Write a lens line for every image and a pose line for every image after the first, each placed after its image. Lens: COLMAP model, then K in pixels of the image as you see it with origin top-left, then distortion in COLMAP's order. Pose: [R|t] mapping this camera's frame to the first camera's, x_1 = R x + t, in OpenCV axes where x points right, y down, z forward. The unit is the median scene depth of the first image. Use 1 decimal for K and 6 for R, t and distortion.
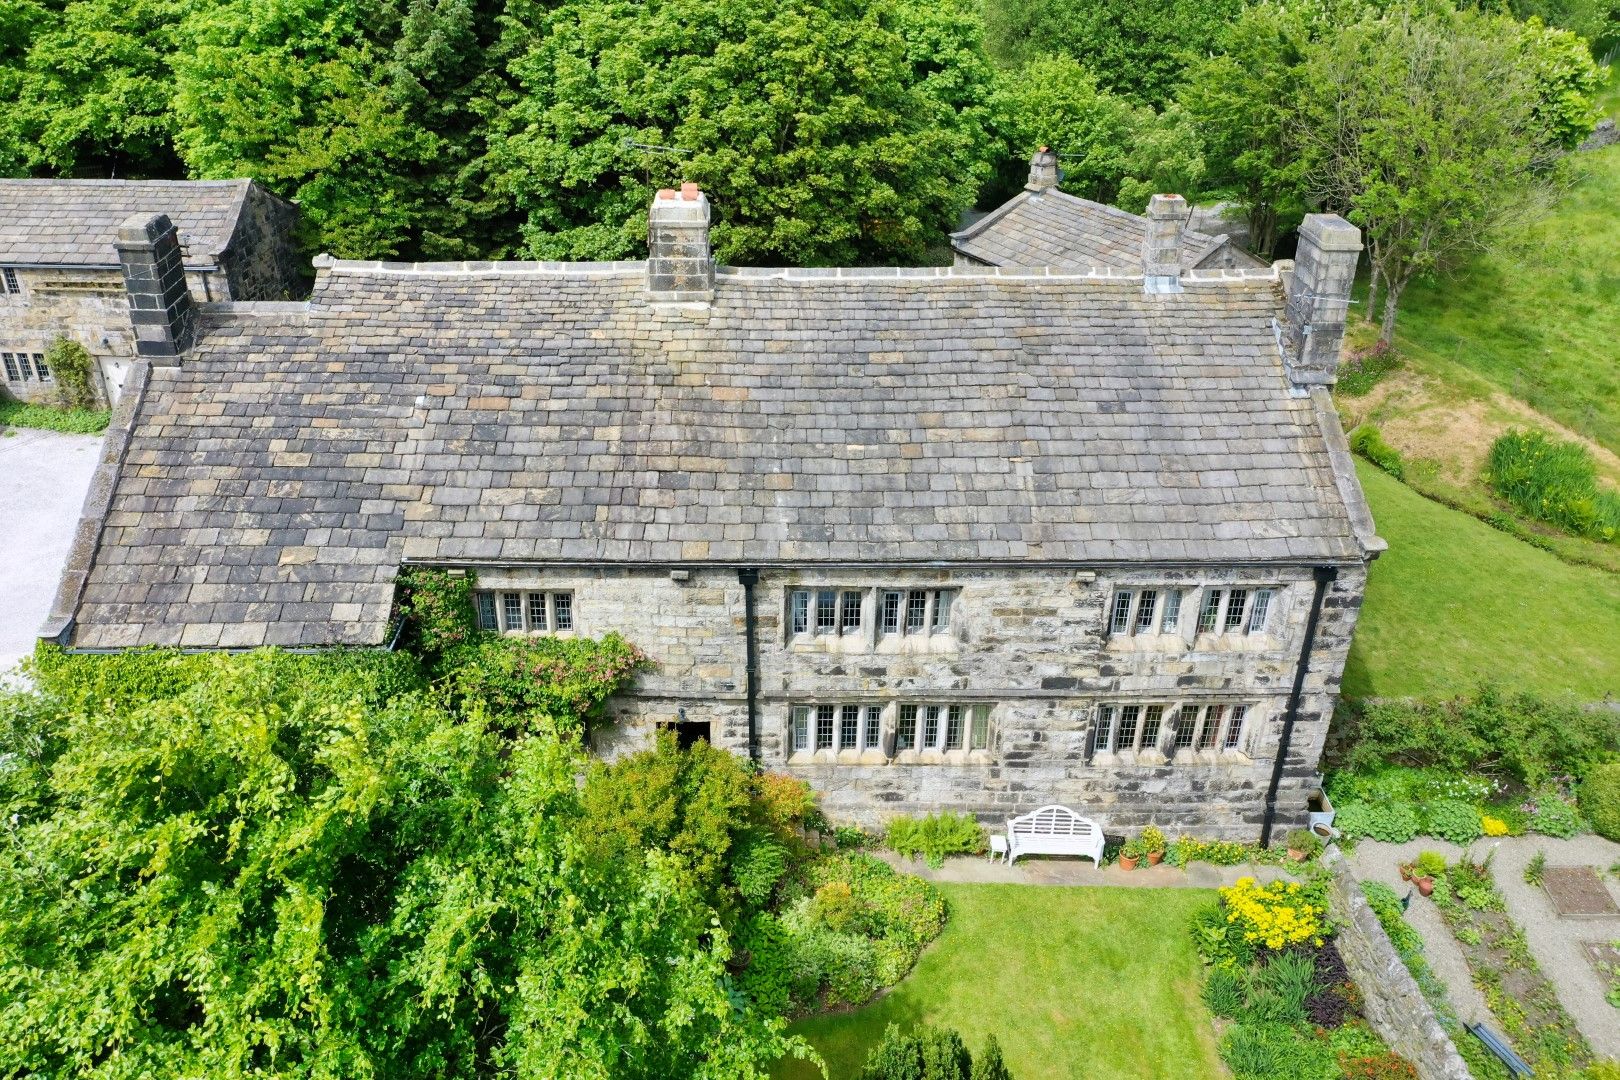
lens RADIAL K [[1266.7, 0, 810.0], [0, 1266.7, 540.0], [0, 0, 1]] dist [-0.008012, -0.000322]
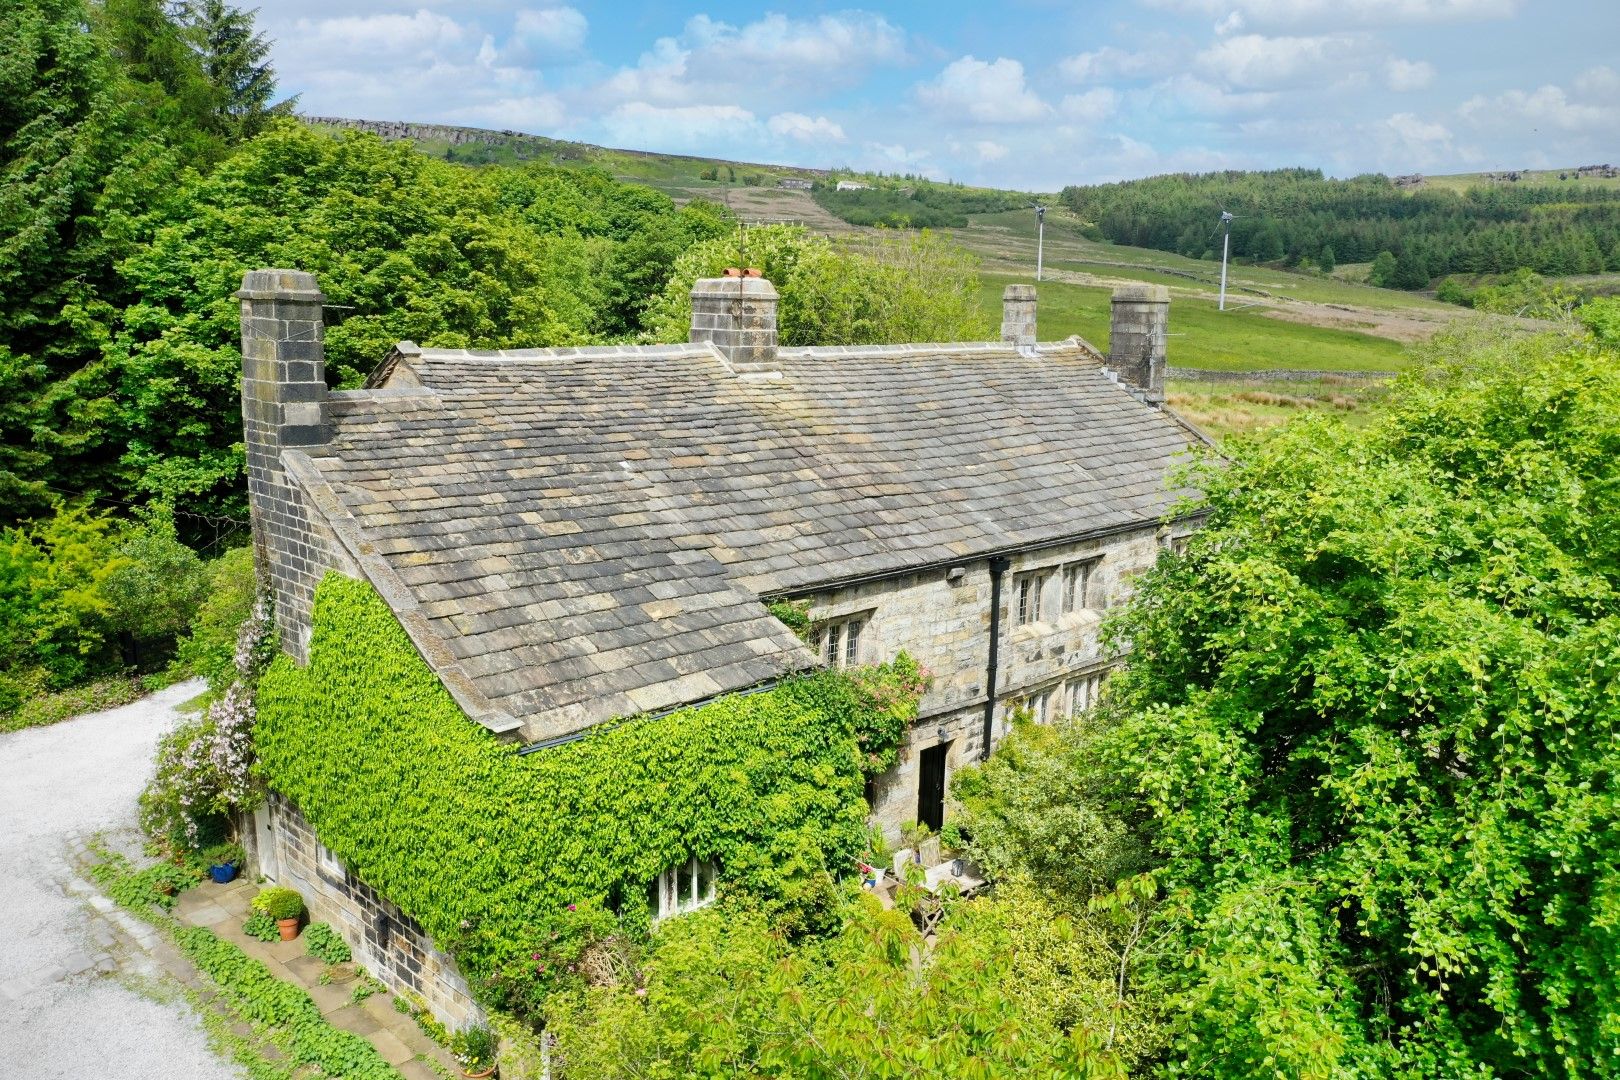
lens RADIAL K [[1276.3, 0, 810.0], [0, 1276.3, 540.0], [0, 0, 1]] dist [-0.012255, -0.003176]
pose [[0.736306, -0.124750, 0.665050, -0.842354], [0.308200, 0.936816, -0.165495, 0.132140], [-0.602384, 0.326823, 0.728231, 0.292962]]
